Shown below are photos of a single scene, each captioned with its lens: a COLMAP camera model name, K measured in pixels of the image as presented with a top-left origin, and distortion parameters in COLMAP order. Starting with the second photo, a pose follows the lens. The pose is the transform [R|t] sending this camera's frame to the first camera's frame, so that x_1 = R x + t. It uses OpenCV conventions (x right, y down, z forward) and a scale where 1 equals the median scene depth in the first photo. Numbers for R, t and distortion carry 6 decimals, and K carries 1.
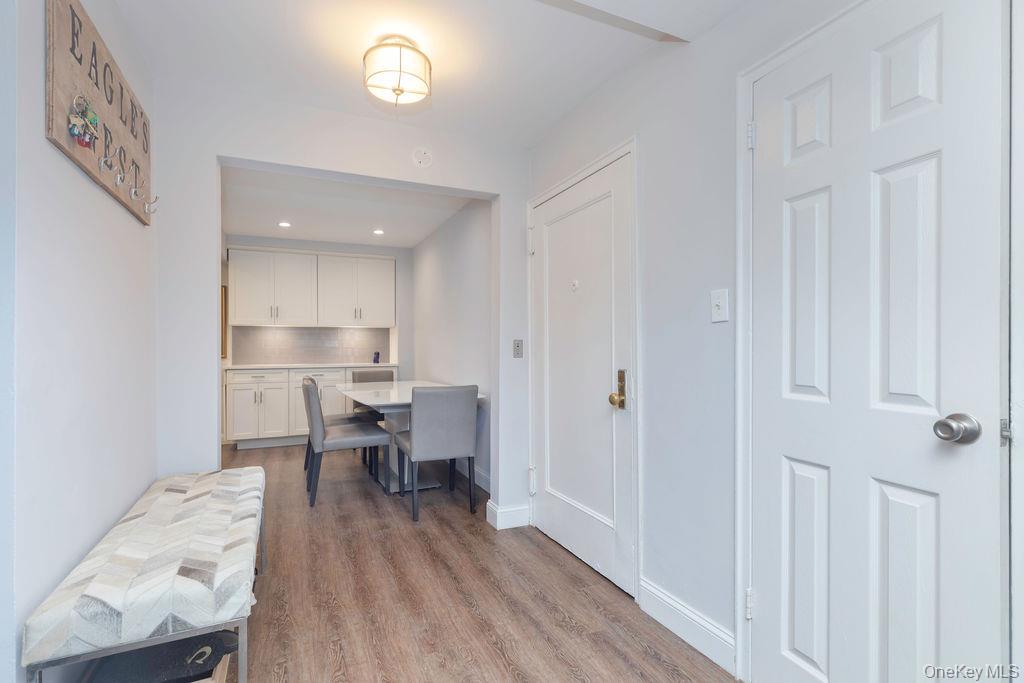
lens RADIAL K [[455.9, 0, 502.8], [0, 455.9, 345.1], [0, 0, 1]] dist [0.002326, -0.000549]
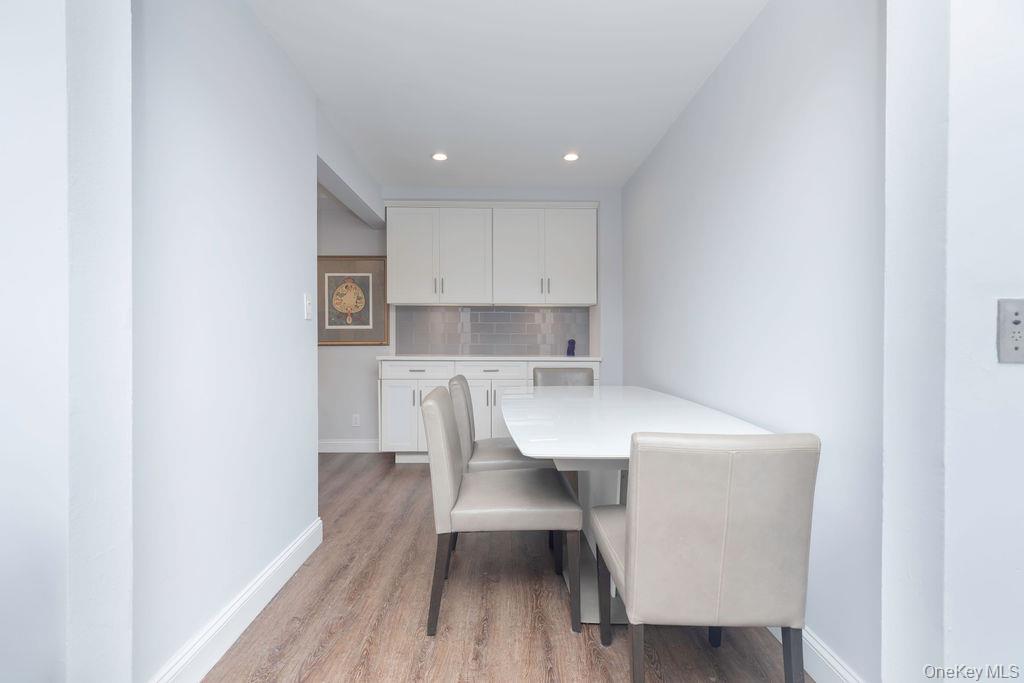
lens RADIAL K [[474.7, 0, 506.6], [0, 474.7, 341.4], [0, 0, 1]] dist [-0.003368, -0.000092]
pose [[0.911126, 0.006768, -0.412073, -0.075633], [-0.000922, 0.999896, 0.014384, 0.008367], [0.412127, -0.012725, 0.911038, 0.340633]]
